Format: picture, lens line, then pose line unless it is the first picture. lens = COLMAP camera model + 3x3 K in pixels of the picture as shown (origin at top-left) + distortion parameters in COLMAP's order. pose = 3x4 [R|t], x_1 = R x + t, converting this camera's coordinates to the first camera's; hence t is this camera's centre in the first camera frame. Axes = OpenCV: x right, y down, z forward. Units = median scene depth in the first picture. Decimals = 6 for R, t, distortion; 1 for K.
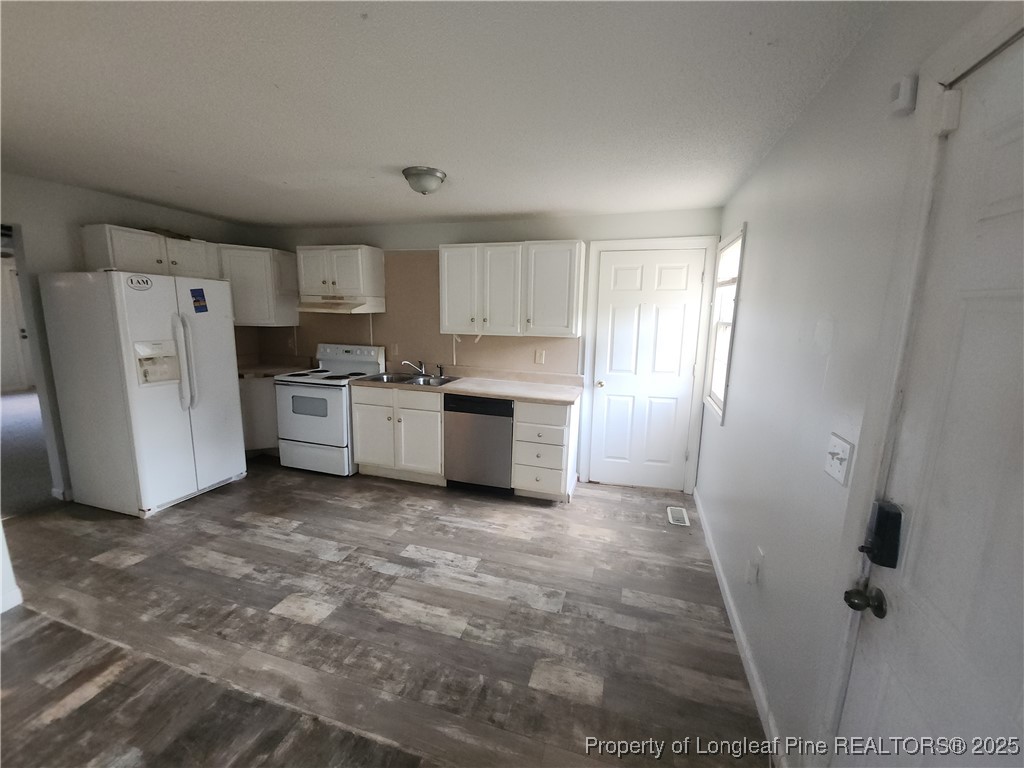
lens RADIAL K [[418.7, 0, 505.3], [0, 418.7, 391.7], [0, 0, 1]] dist [0.002588, -0.000079]
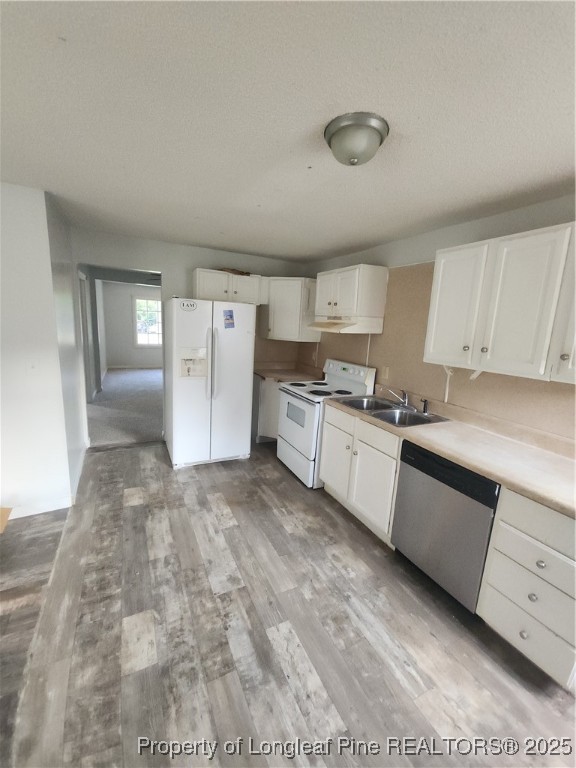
lens RADIAL K [[313.8, 0, 284.1], [0, 313.8, 380.0], [0, 0, 1]] dist [0.013352, -0.010456]
pose [[0.686562, 0.143185, -0.712833, 0.103874], [-0.169786, 0.984884, 0.034303, -0.086460], [0.706969, 0.097477, 0.700495, 0.421869]]
